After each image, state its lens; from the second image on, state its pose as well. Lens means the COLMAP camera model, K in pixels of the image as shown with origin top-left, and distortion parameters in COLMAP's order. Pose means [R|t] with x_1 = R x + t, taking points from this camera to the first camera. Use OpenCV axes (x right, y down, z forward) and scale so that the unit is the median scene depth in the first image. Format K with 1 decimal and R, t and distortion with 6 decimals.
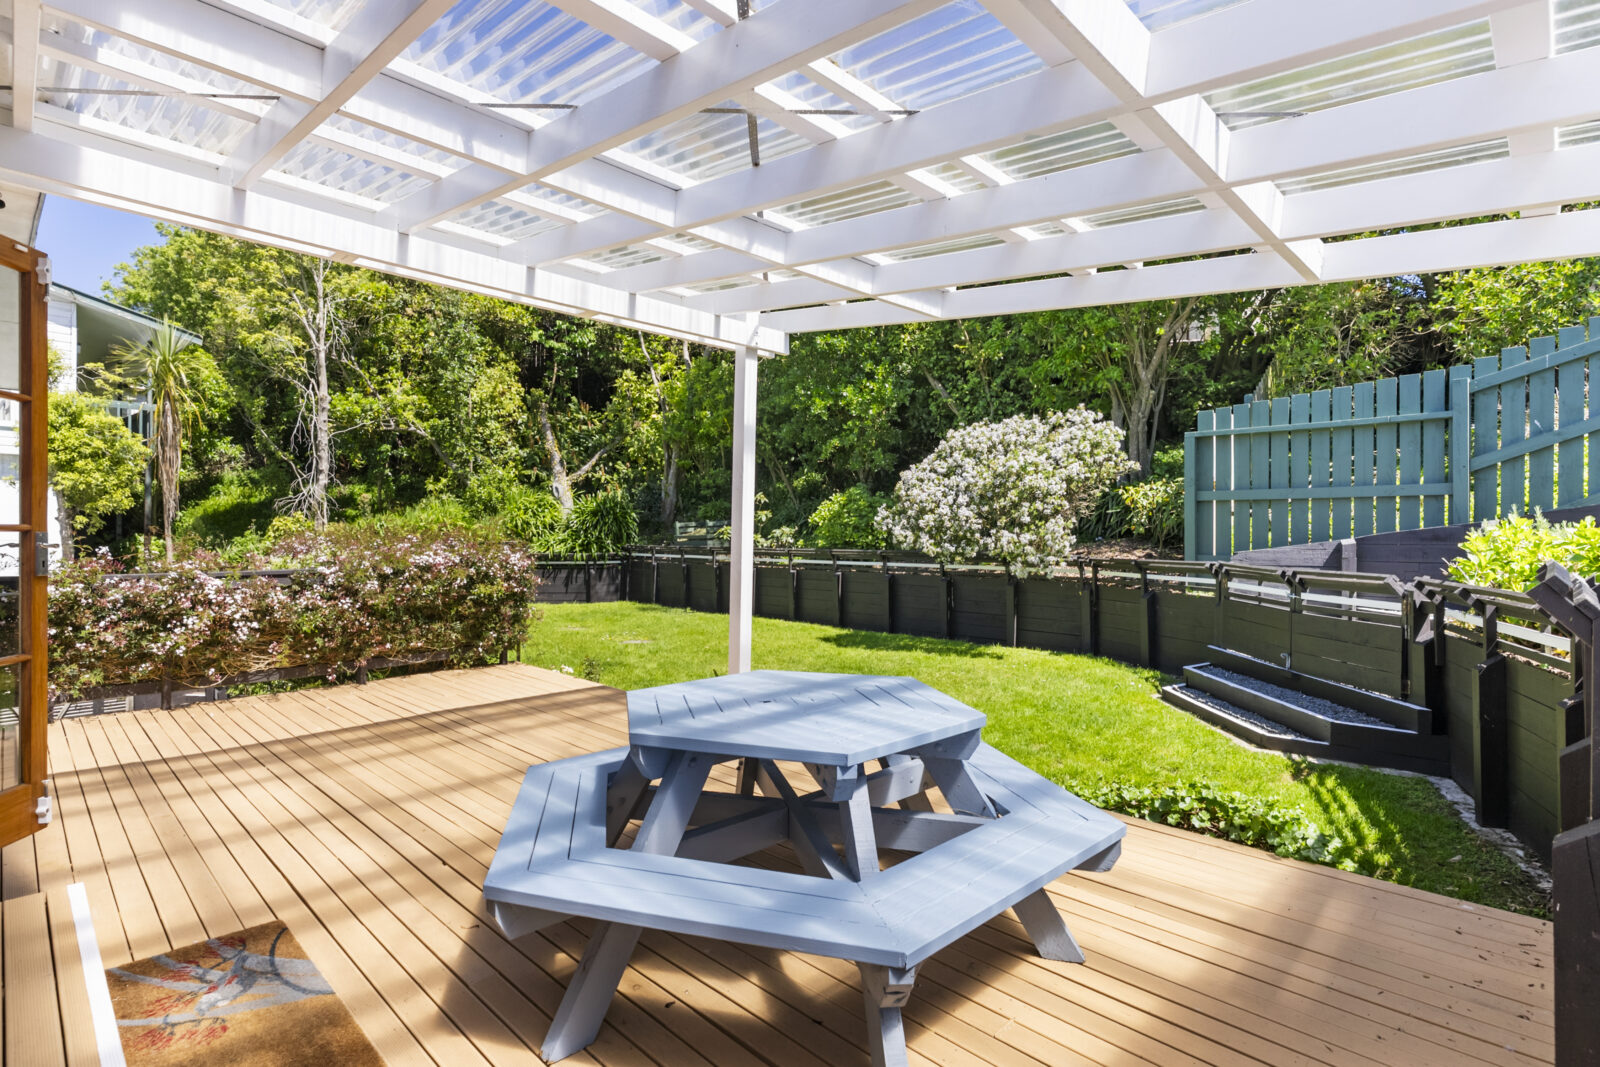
lens RADIAL K [[781.1, 0, 800.7], [0, 781.1, 535.6], [0, 0, 1]] dist [0.002148, 0.000164]
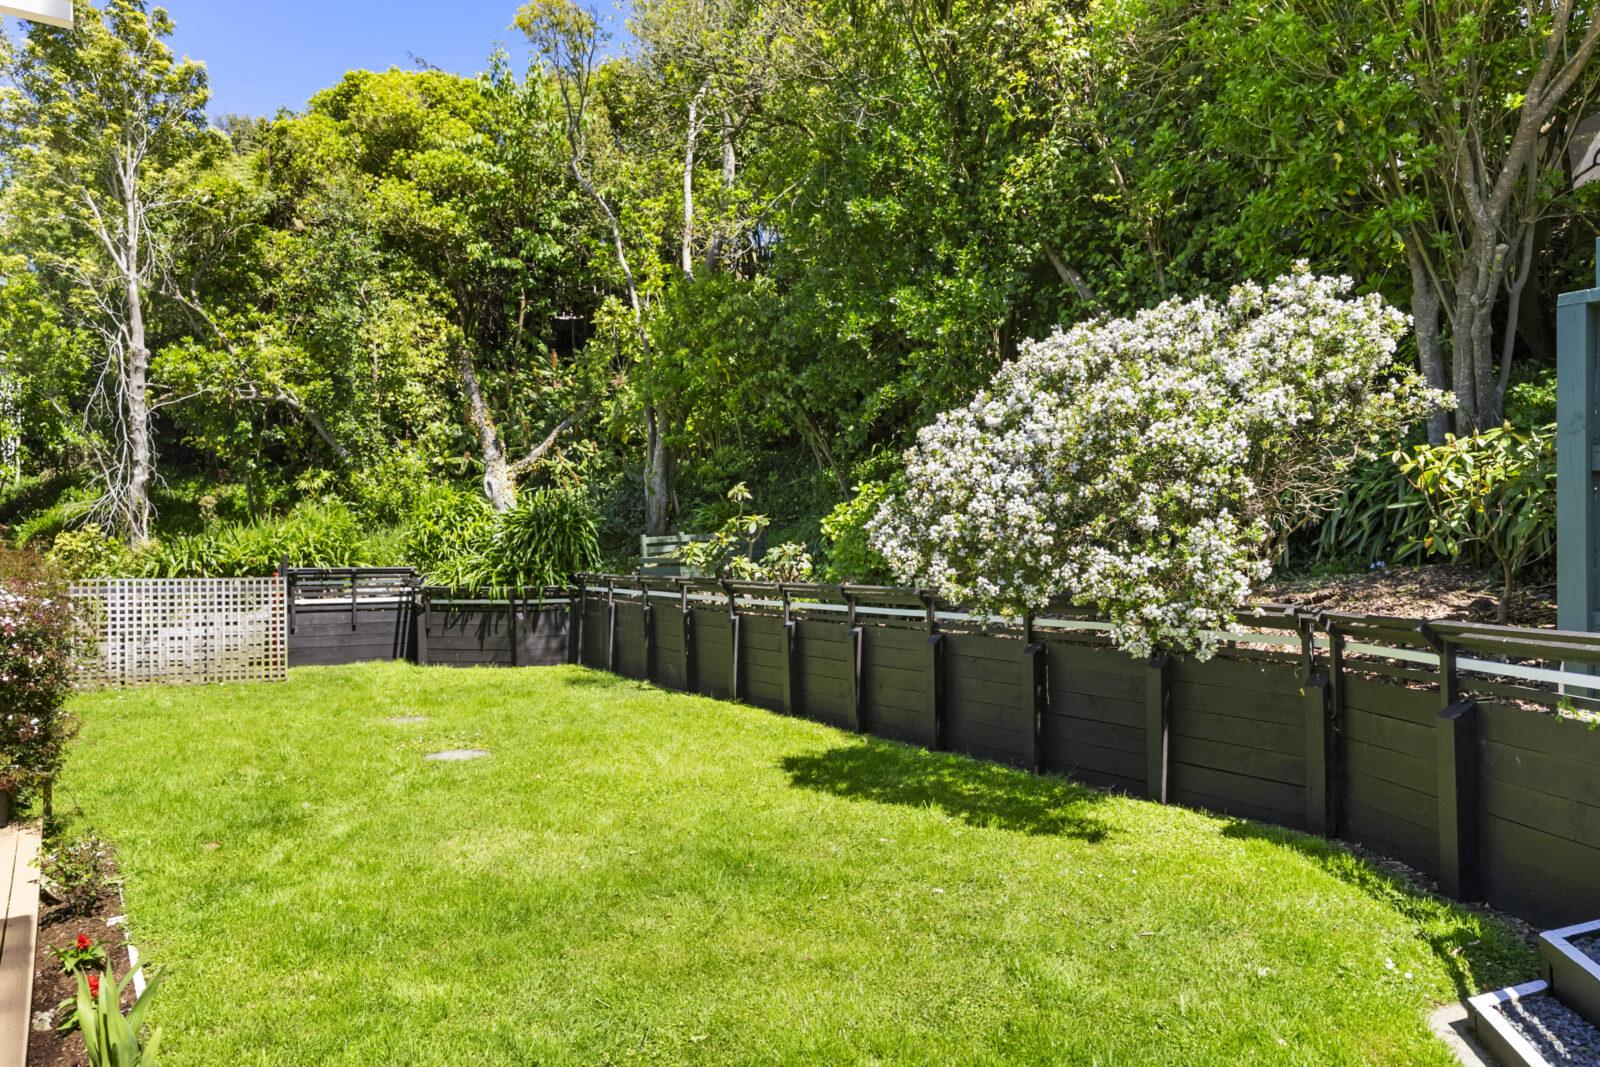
lens RADIAL K [[1077.4, 0, 797.3], [0, 1077.4, 550.7], [0, 0, 1]] dist [-0.000097, 0.003944]
pose [[0.981126, -0.003190, -0.193342, 0.134039], [0.002359, 0.999987, -0.004531, -0.001864], [0.193354, 0.003990, 0.981121, 0.240184]]
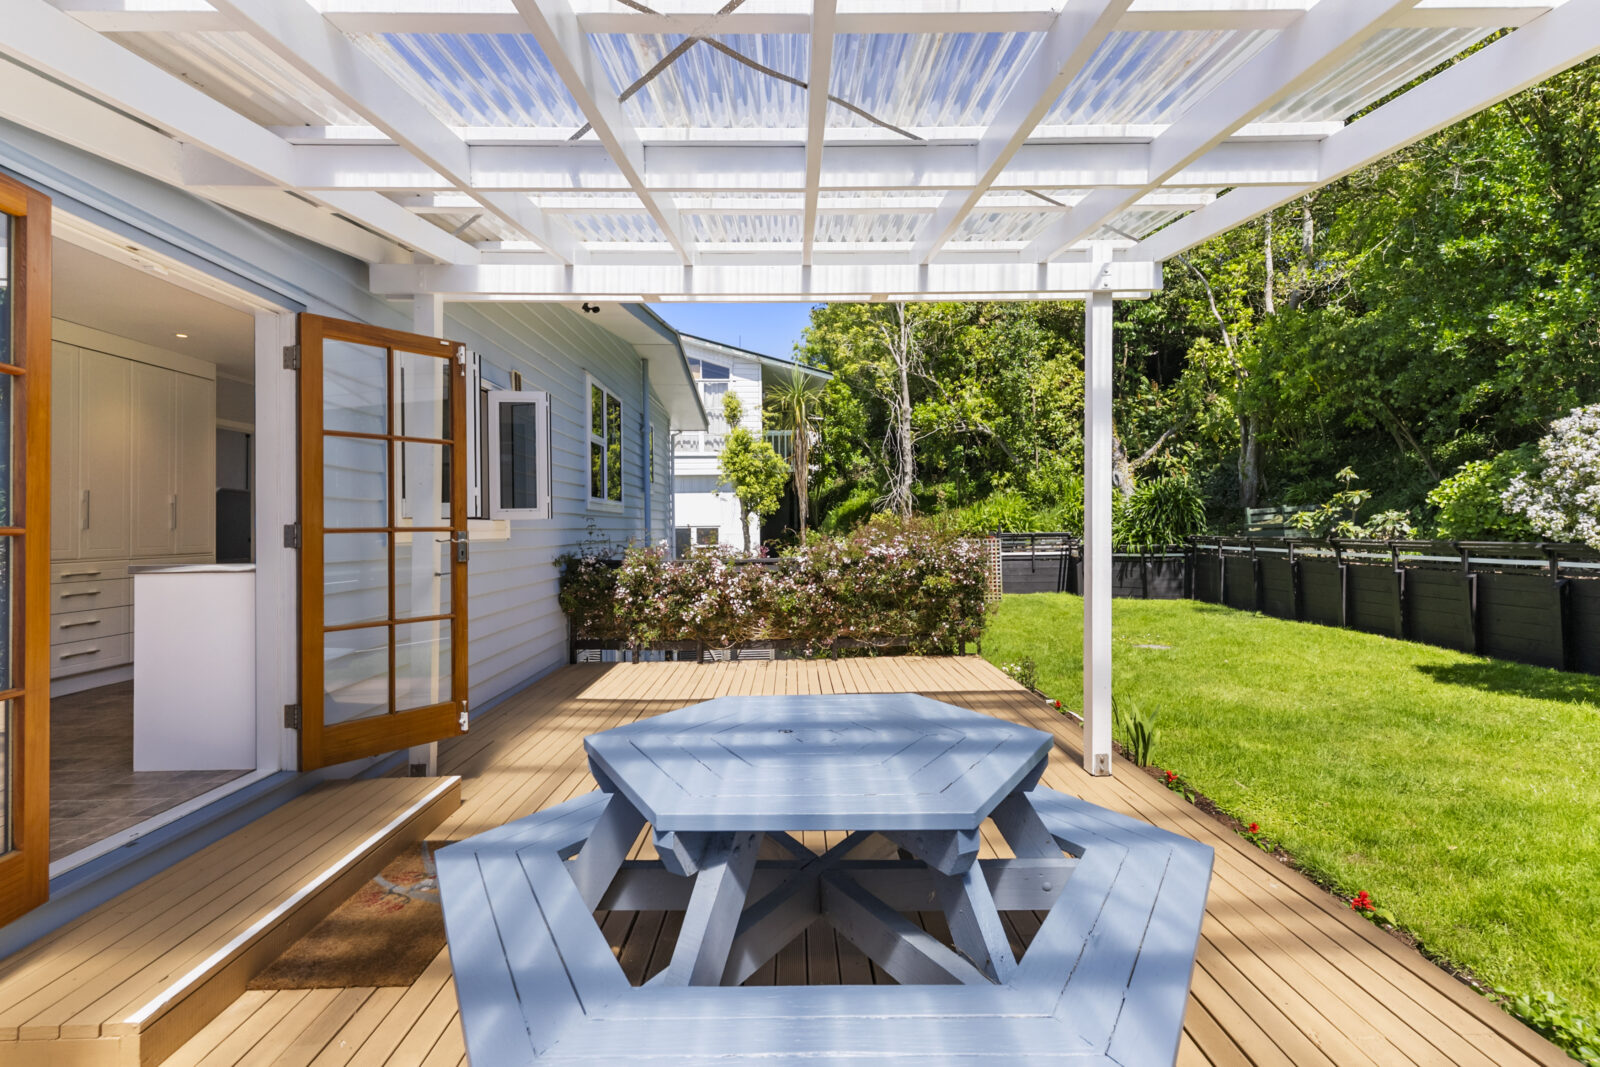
lens RADIAL K [[780.1, 0, 801.6], [0, 780.1, 512.6], [0, 0, 1]] dist [0.001405, -0.000167]
pose [[0.711747, -0.025602, -0.701969, 0.100742], [0.013121, 0.999646, -0.023155, 0.000630], [0.702313, 0.007270, 0.711831, 0.077670]]
